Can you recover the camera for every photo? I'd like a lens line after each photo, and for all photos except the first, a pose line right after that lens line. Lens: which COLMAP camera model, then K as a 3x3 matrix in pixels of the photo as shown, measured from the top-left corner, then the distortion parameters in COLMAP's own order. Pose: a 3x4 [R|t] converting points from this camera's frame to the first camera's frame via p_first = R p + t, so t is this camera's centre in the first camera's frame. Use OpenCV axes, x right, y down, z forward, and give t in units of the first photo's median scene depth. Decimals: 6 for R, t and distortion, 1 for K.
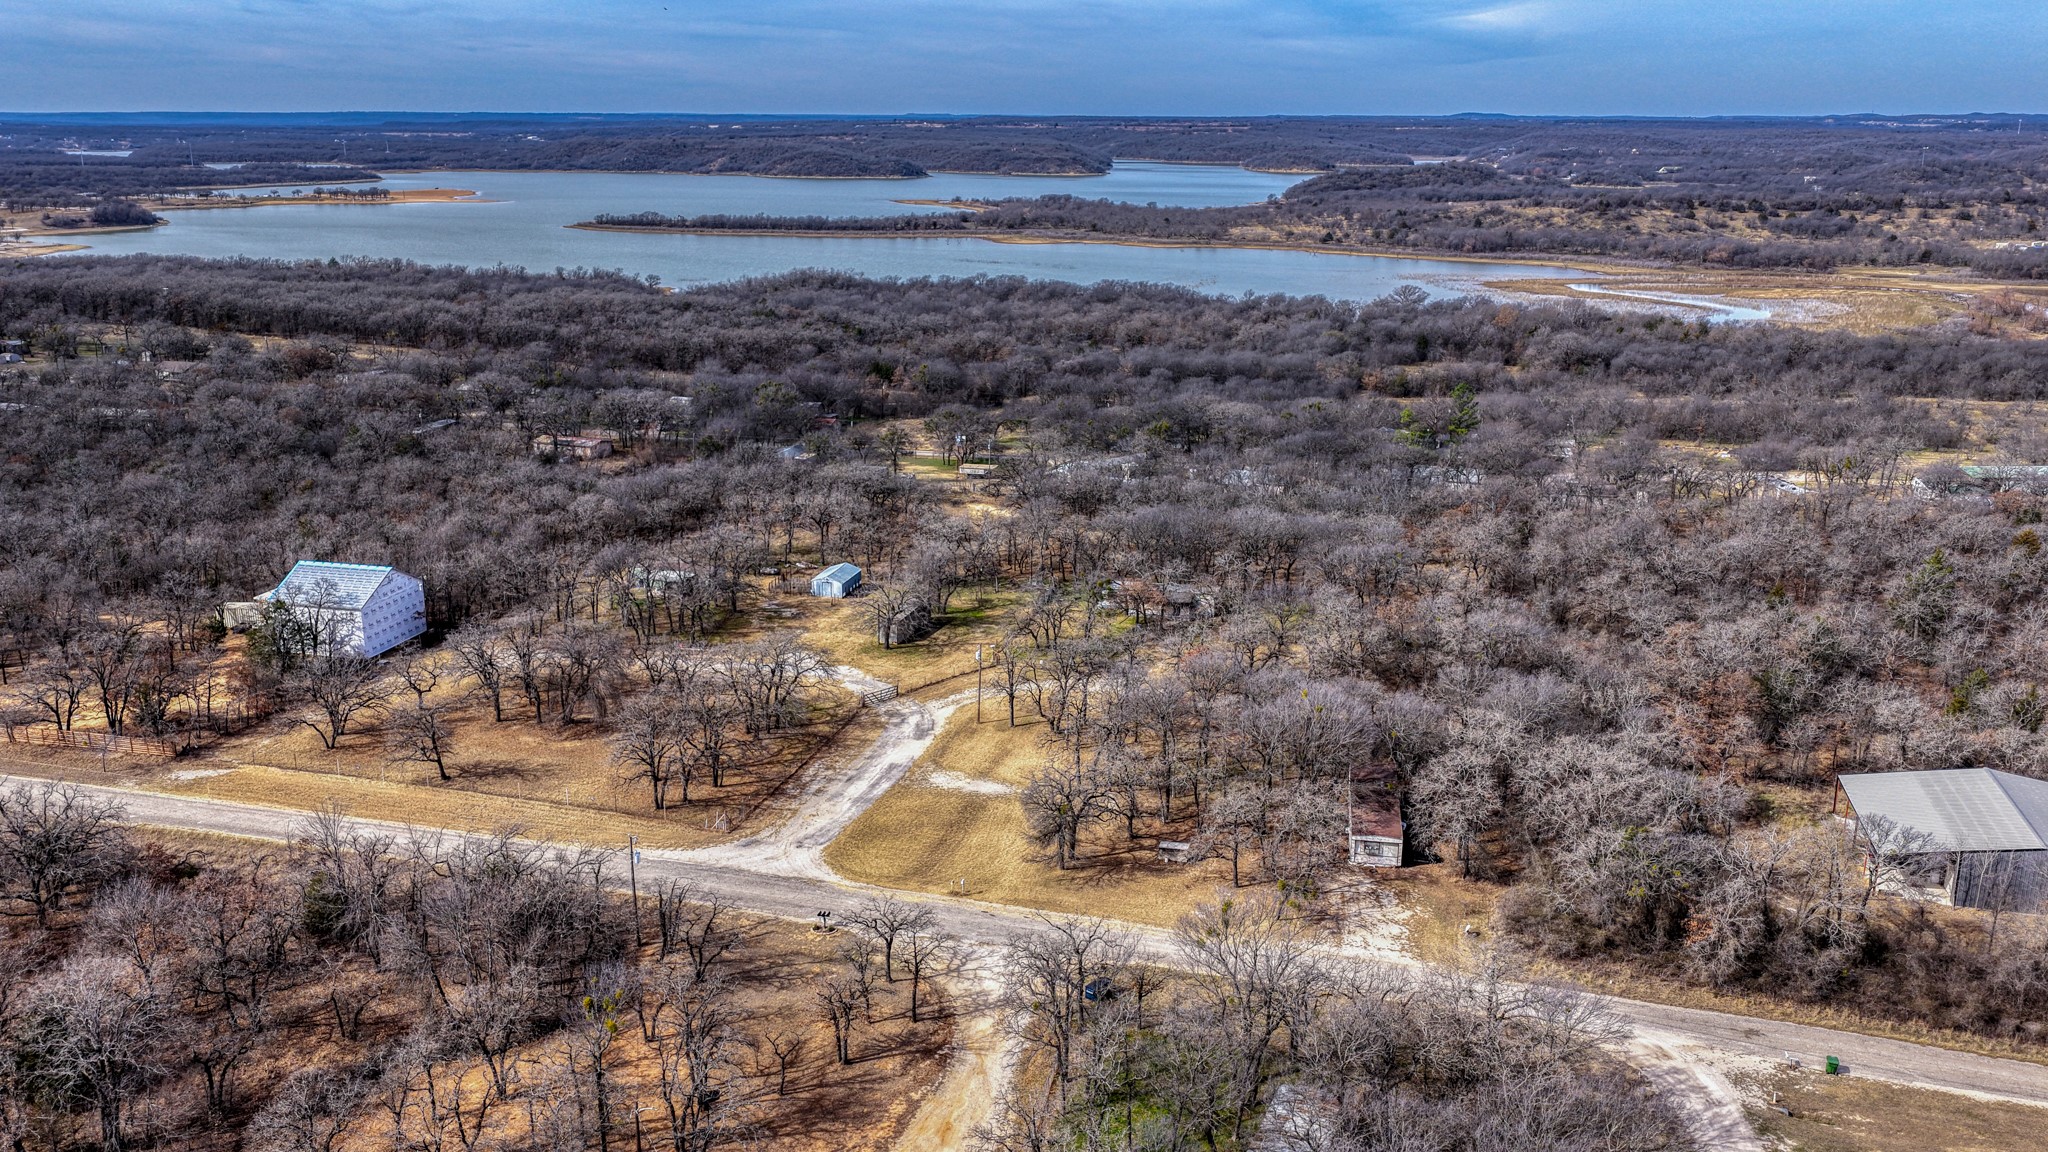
lens RADIAL K [[1708.2, 0, 1021.8], [0, 1708.2, 577.1], [0, 0, 1]] dist [-0.011088, 0.037769]
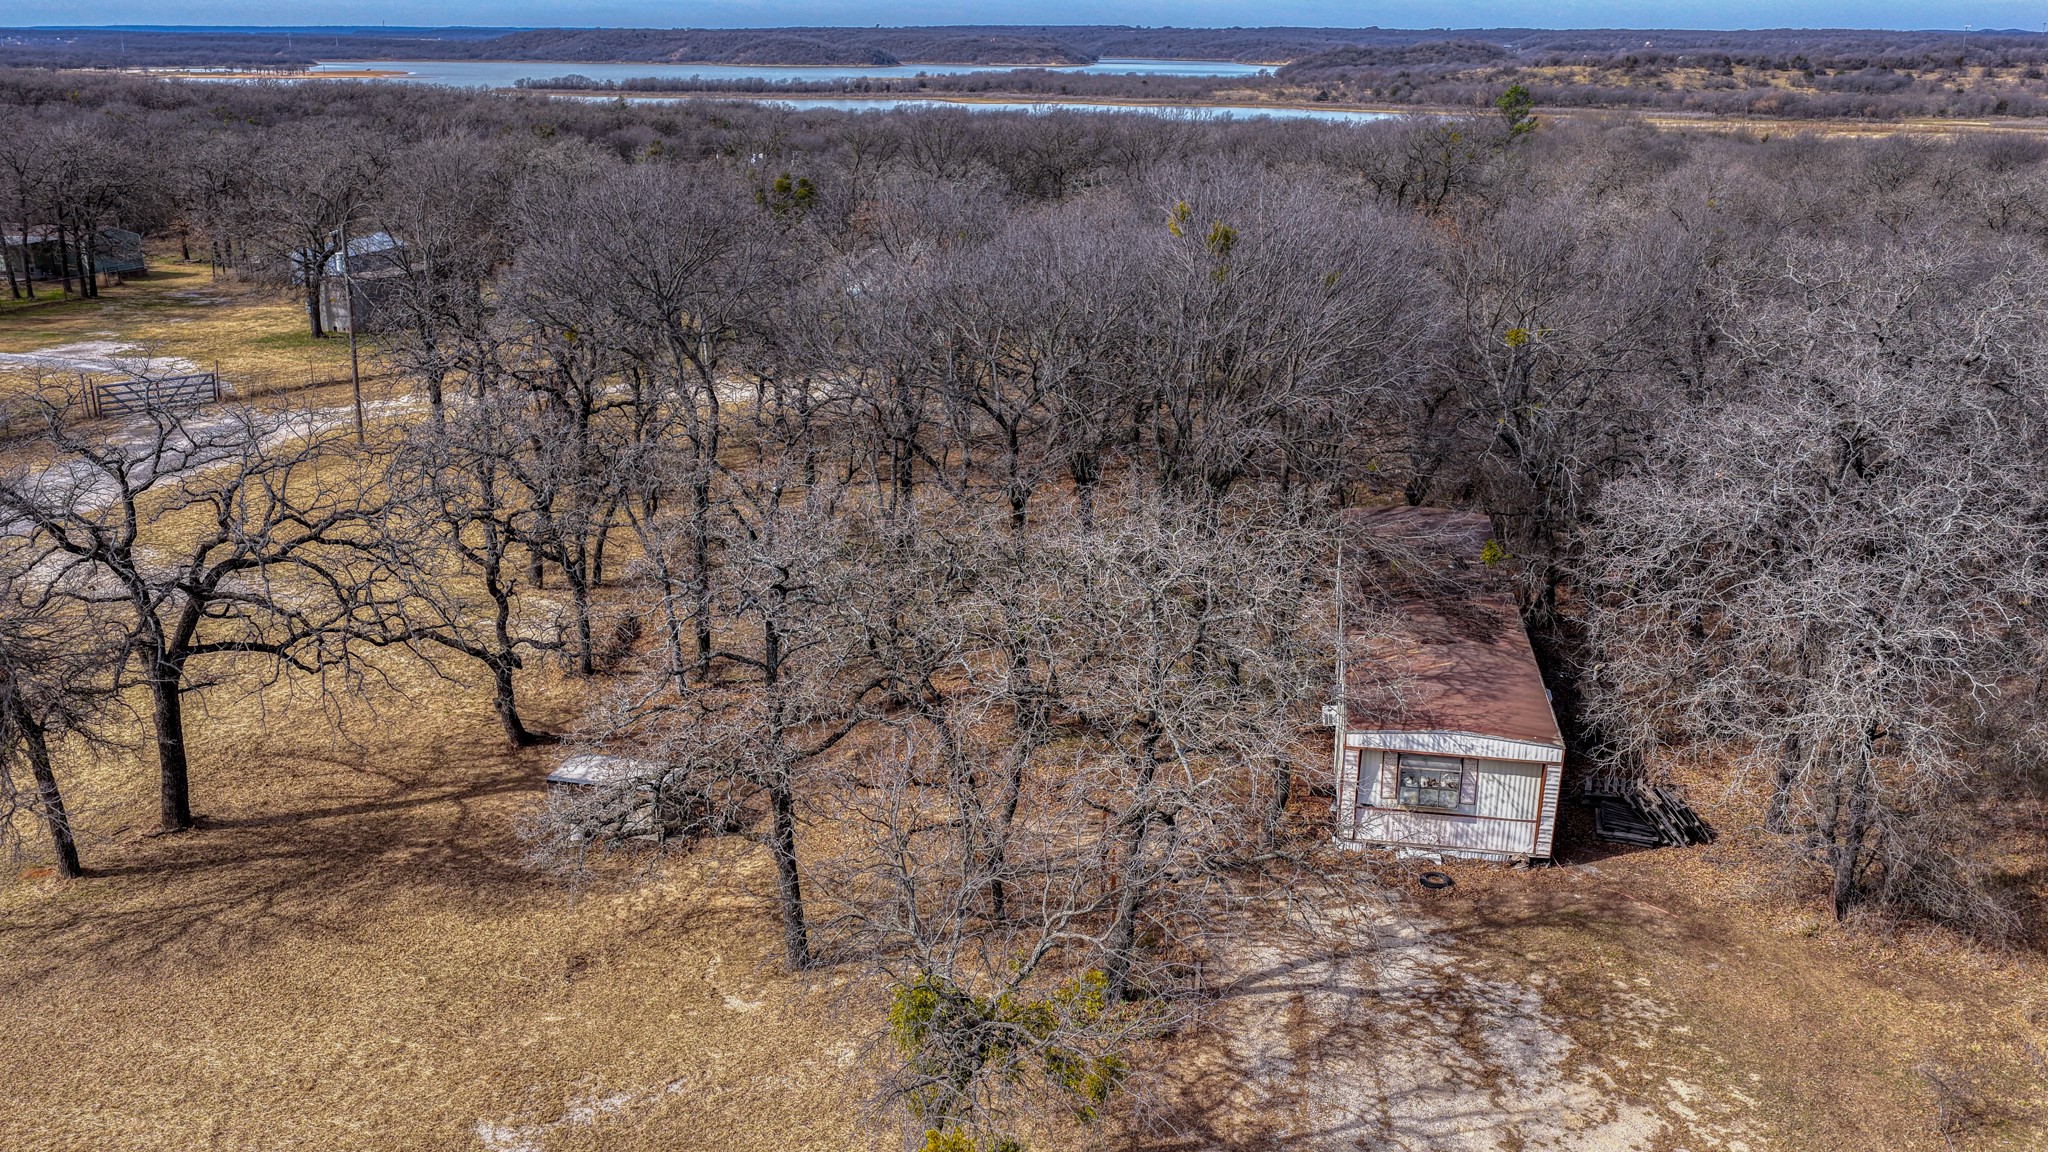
lens RADIAL K [[1708.2, 0, 1025.5], [0, 1708.2, 572.4], [0, 0, 1]] dist [-0.011088, 0.037769]
pose [[0.999979, 0.002186, 0.006078, 0.019133], [-0.002424, 0.999219, 0.039433, 0.015608], [-0.005987, -0.039447, 0.999204, 0.099248]]
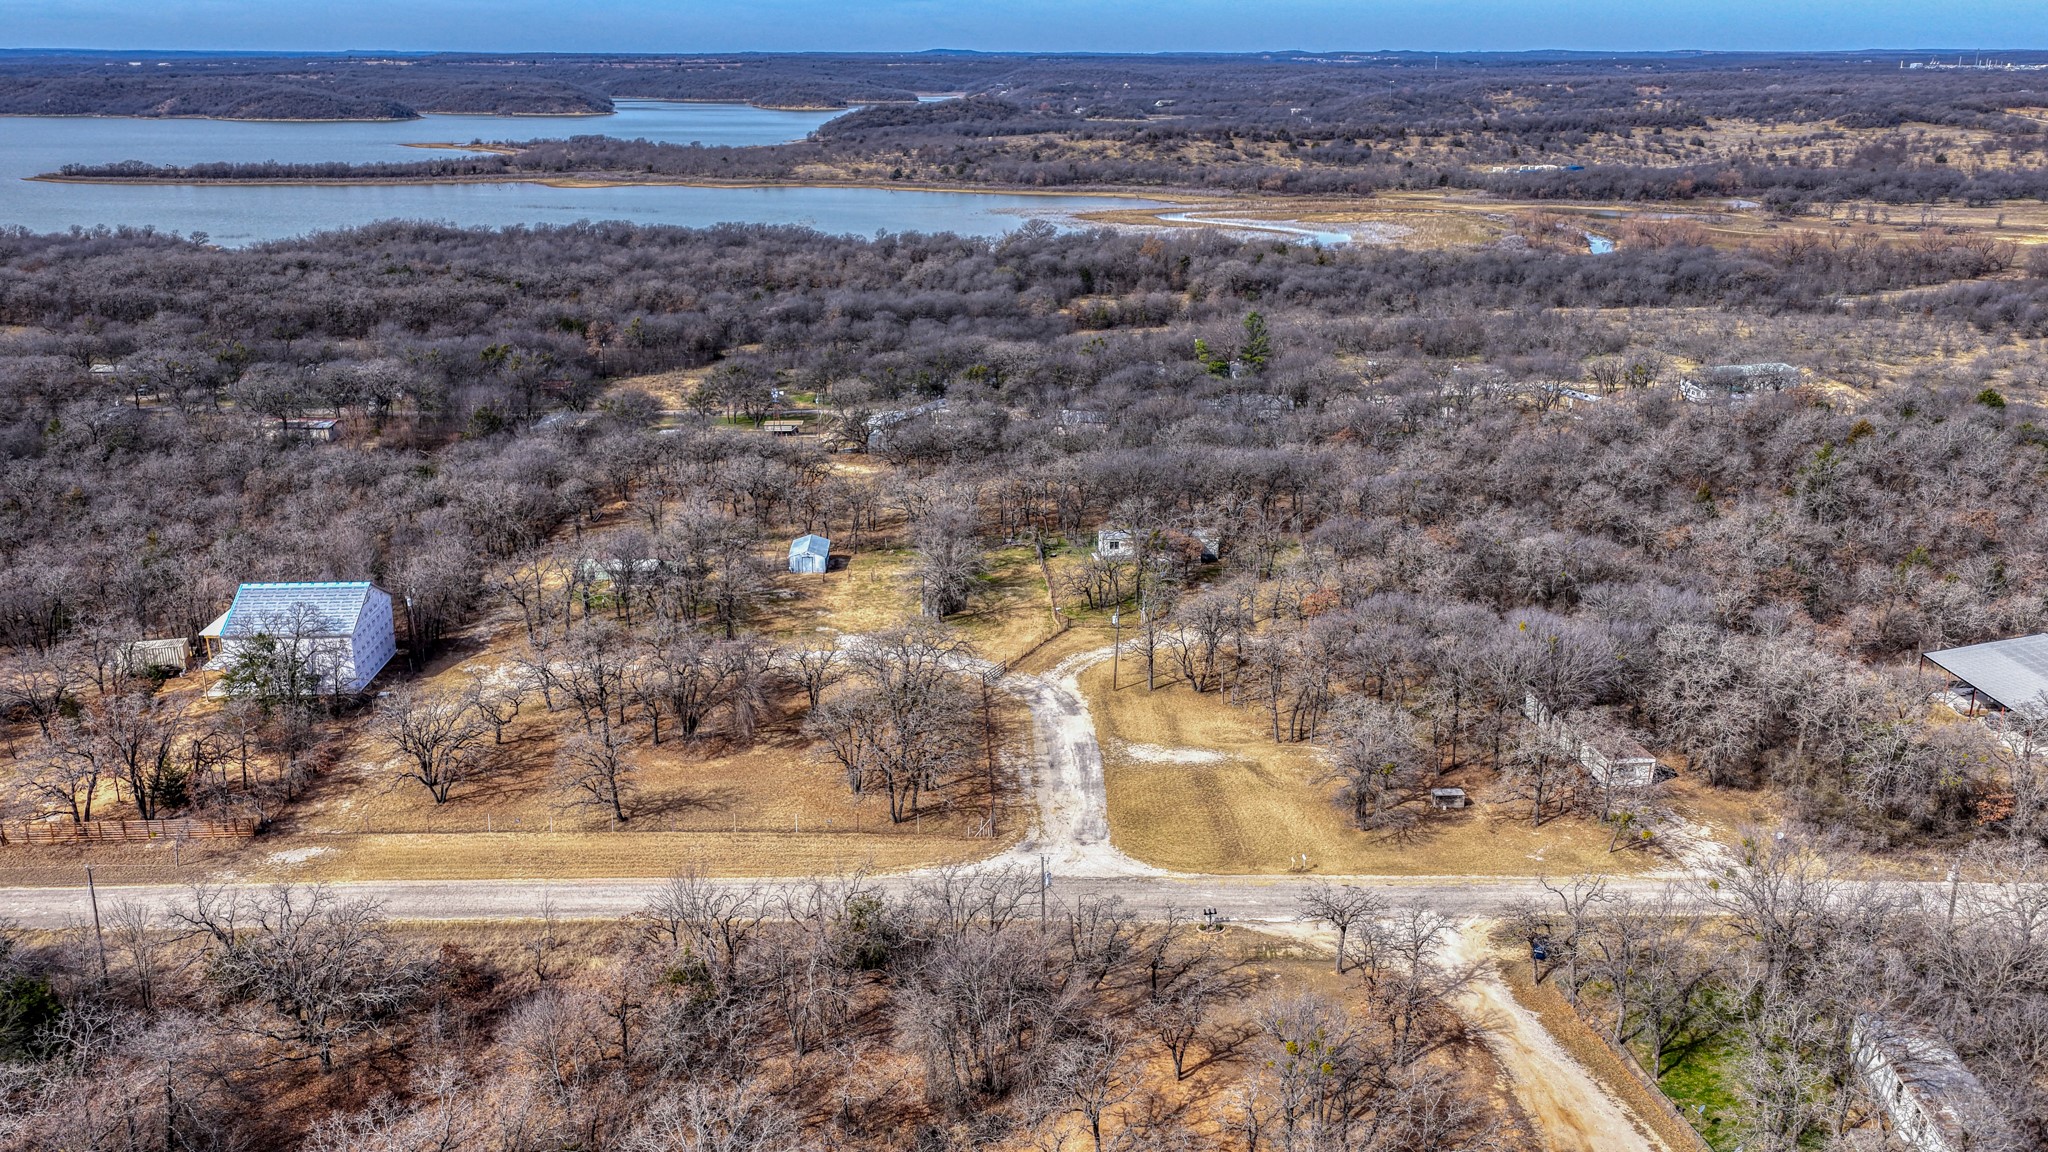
lens RADIAL K [[1708.2, 0, 1025.3], [0, 1708.2, 577.4], [0, 0, 1]] dist [-0.011088, 0.037769]
pose [[0.955049, -0.087630, 0.283200, -0.053546], [0.077865, 0.995922, 0.045577, -0.003821], [-0.286039, -0.021477, 0.957977, 0.017353]]
